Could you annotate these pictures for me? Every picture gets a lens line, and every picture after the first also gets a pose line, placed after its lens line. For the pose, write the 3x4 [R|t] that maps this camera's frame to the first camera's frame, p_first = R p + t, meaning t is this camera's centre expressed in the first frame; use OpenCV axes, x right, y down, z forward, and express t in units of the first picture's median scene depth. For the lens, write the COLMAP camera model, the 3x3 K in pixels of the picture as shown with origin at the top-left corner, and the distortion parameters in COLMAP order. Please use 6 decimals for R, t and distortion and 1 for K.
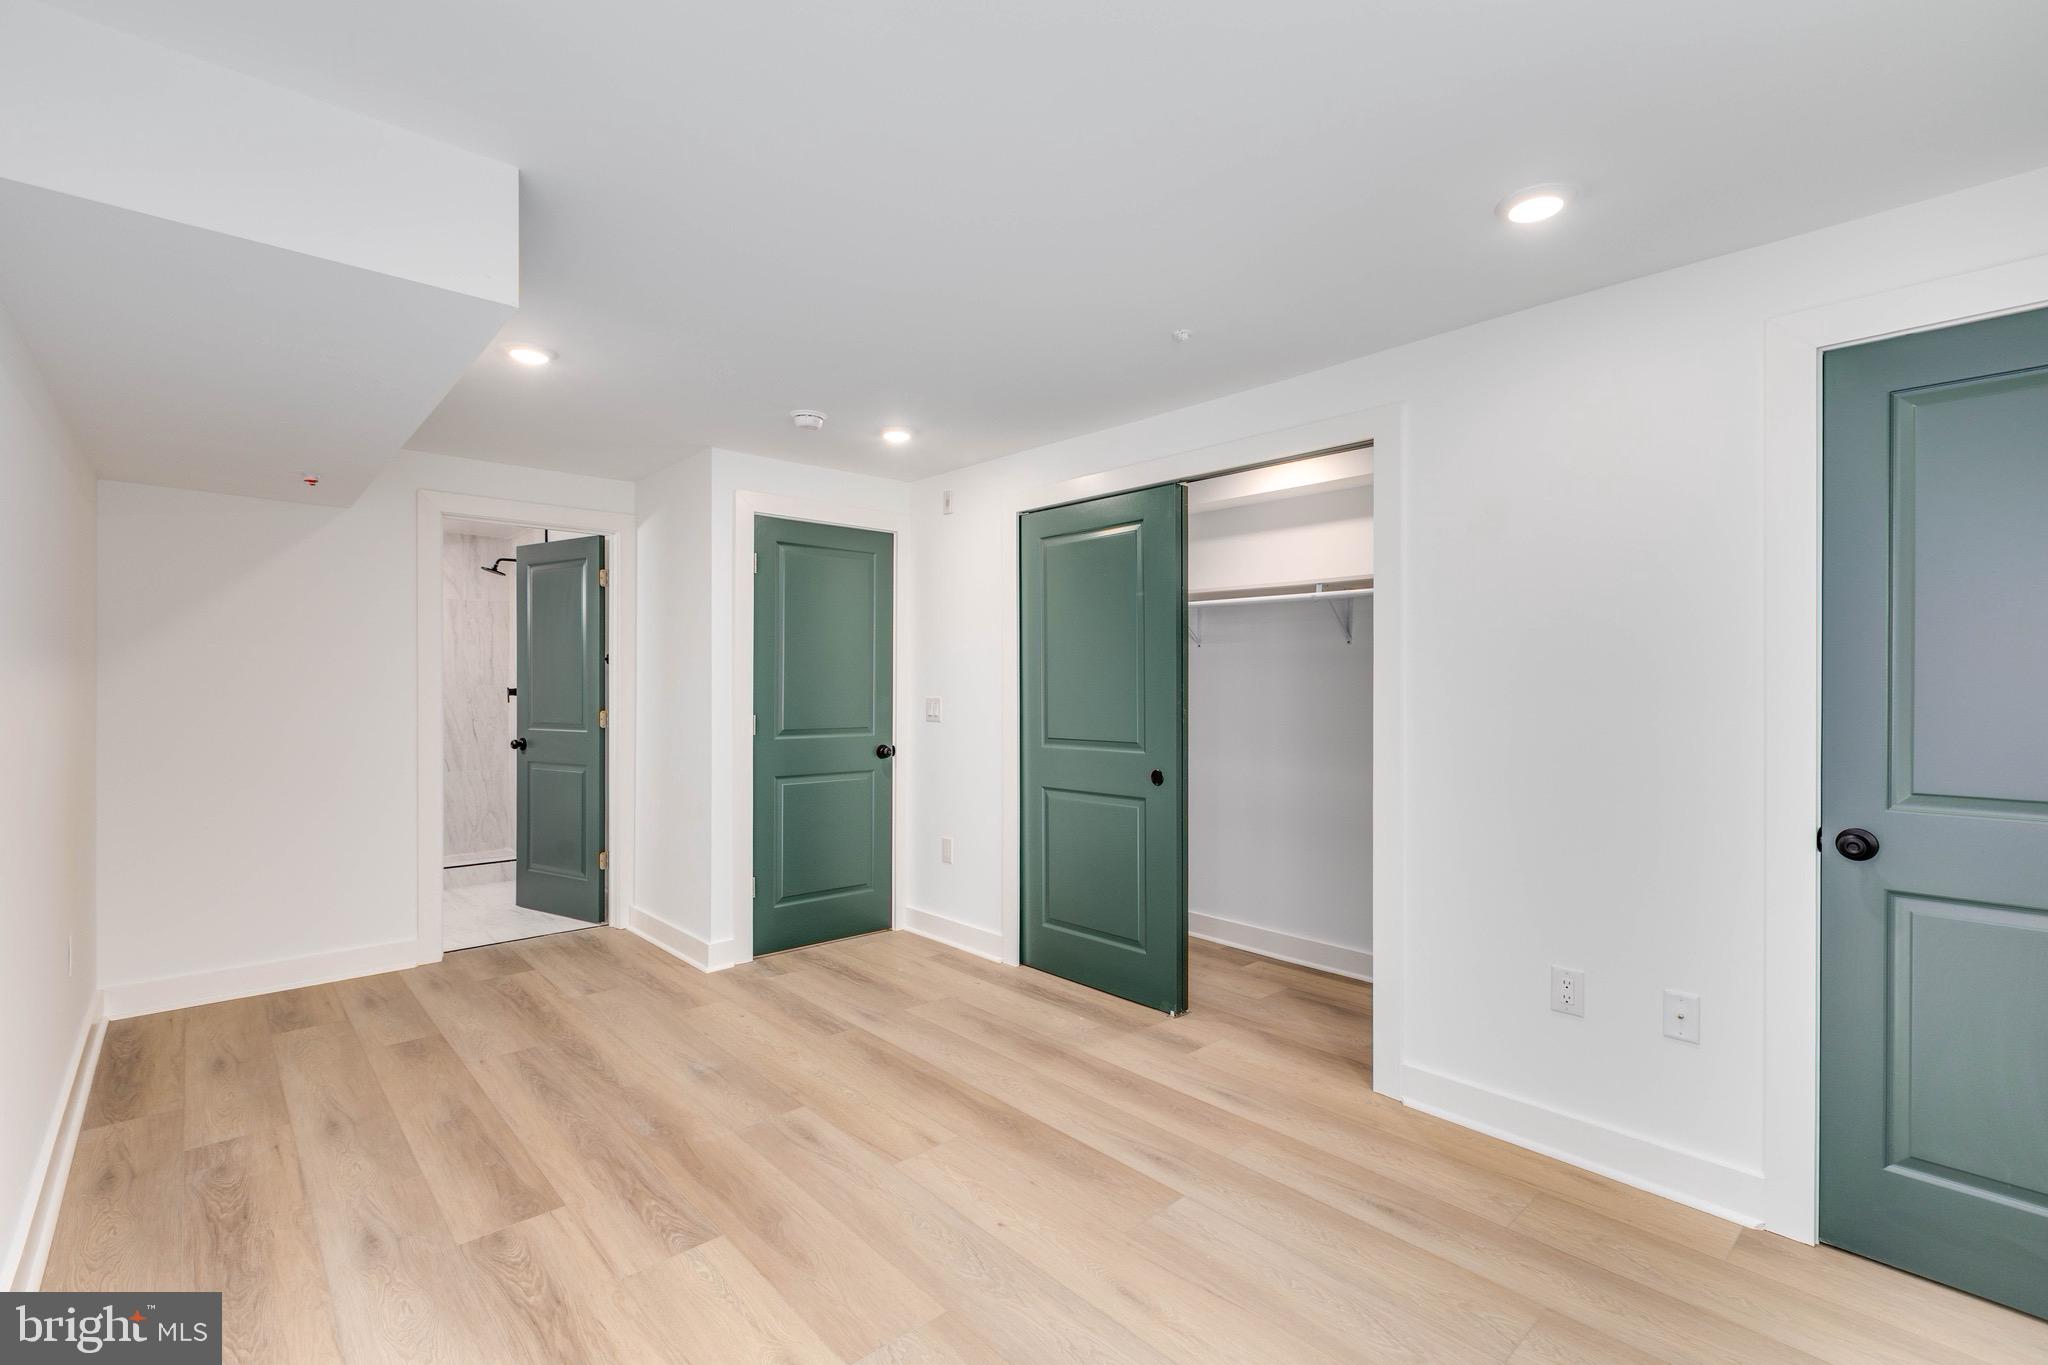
lens RADIAL K [[922.1, 0, 1027.1], [0, 922.1, 692.0], [0, 0, 1]] dist [0.003029, -0.000571]
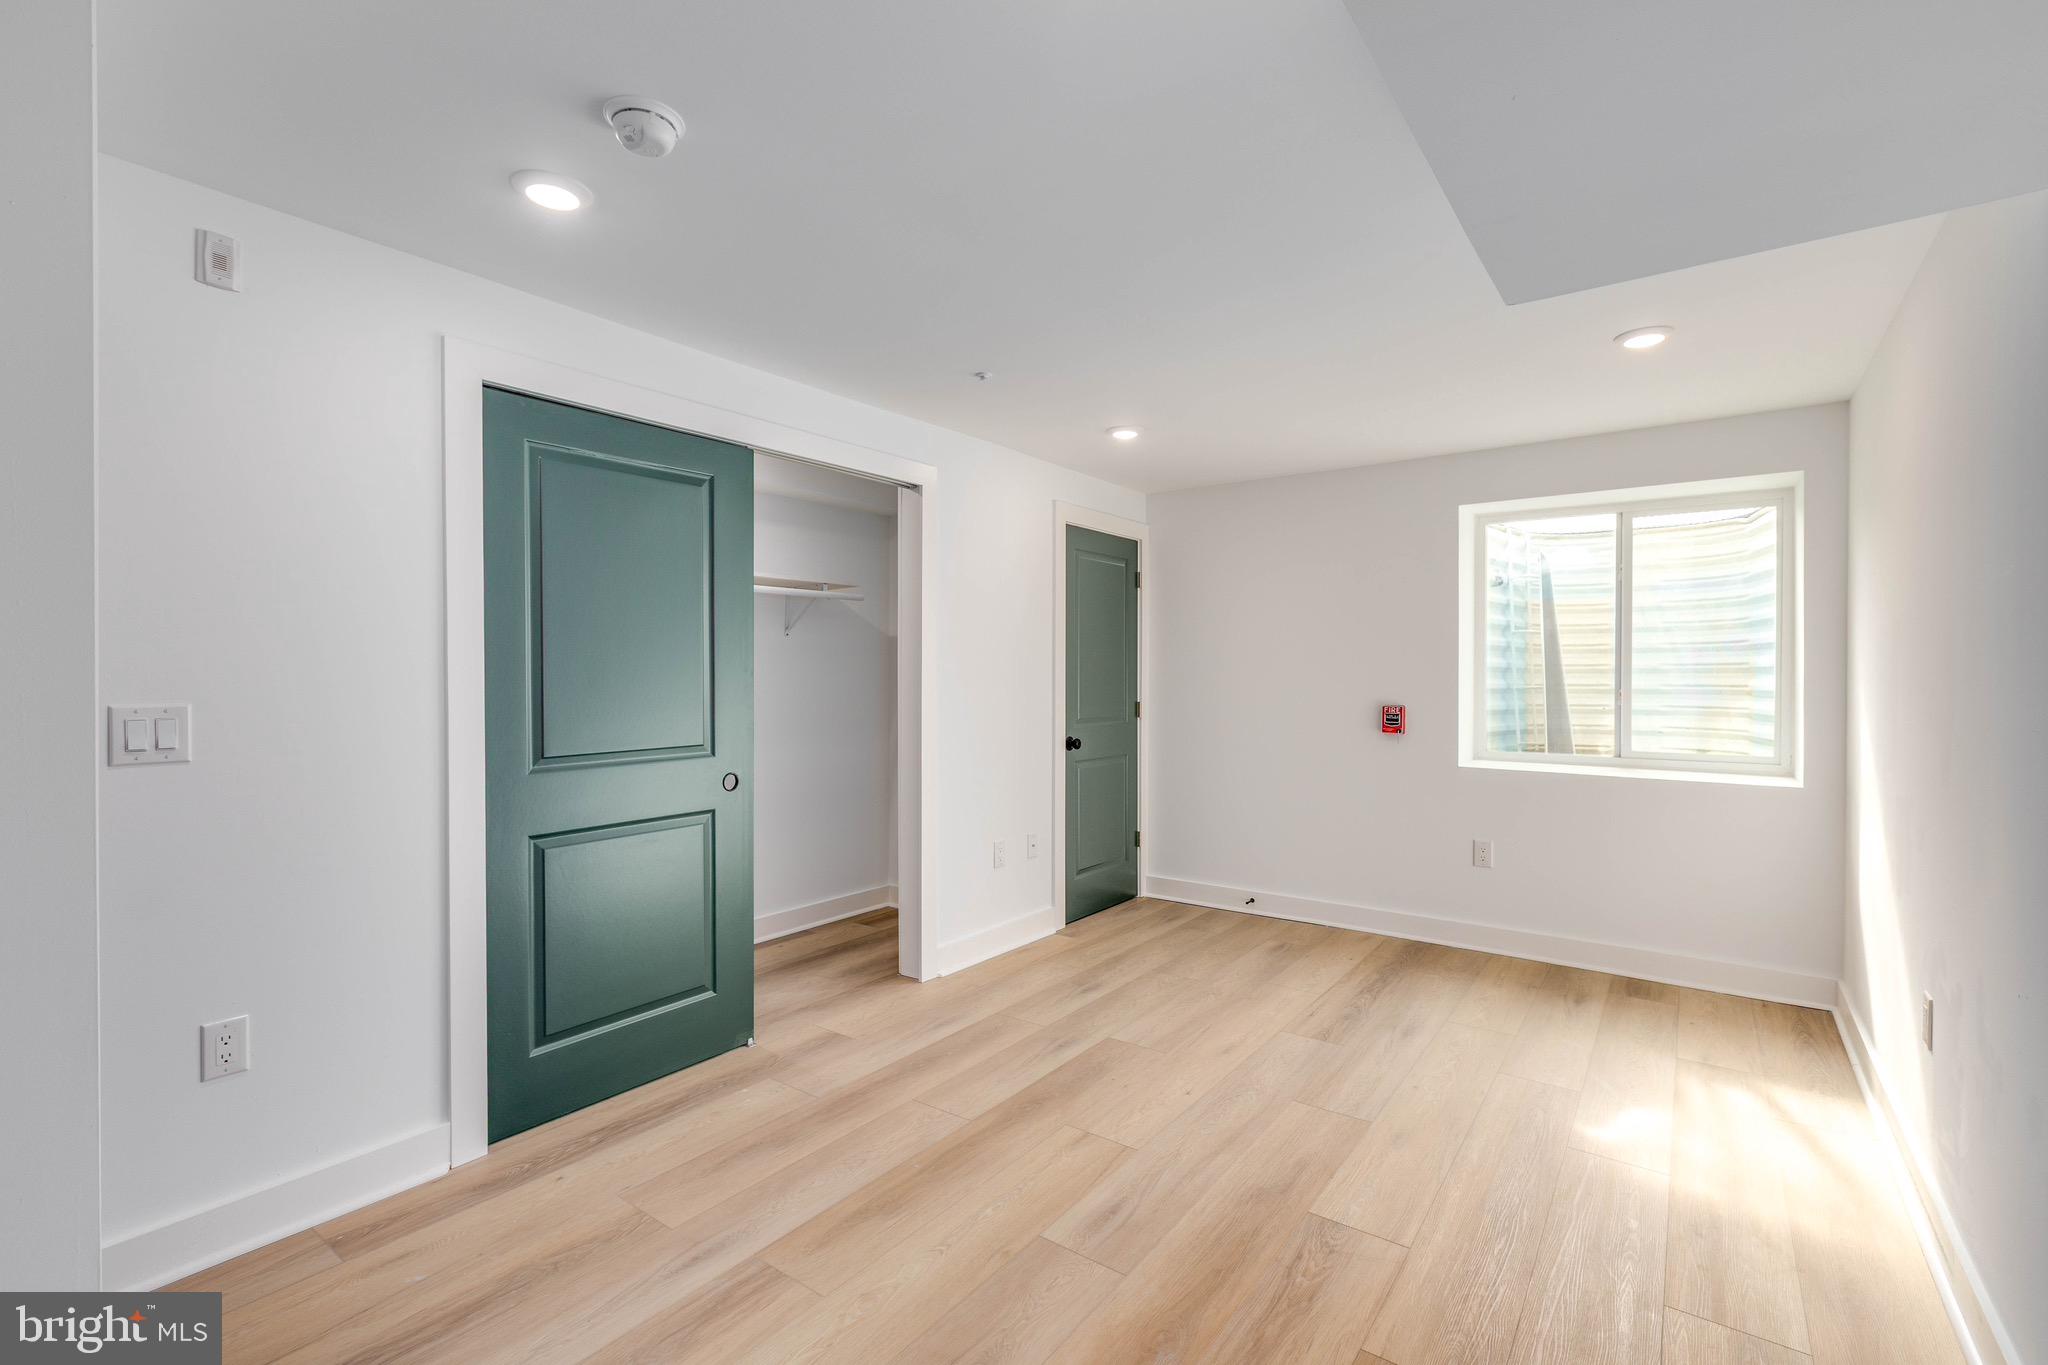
lens RADIAL K [[922.1, 0, 1024.4], [0, 922.1, 674.3], [0, 0, 1]] dist [0.003029, -0.000571]
pose [[-0.203882, -0.003947, 0.978987, -0.974836], [0.004344, 0.999978, 0.004937, -0.012802], [-0.978986, 0.005259, -0.203861, 1.164355]]
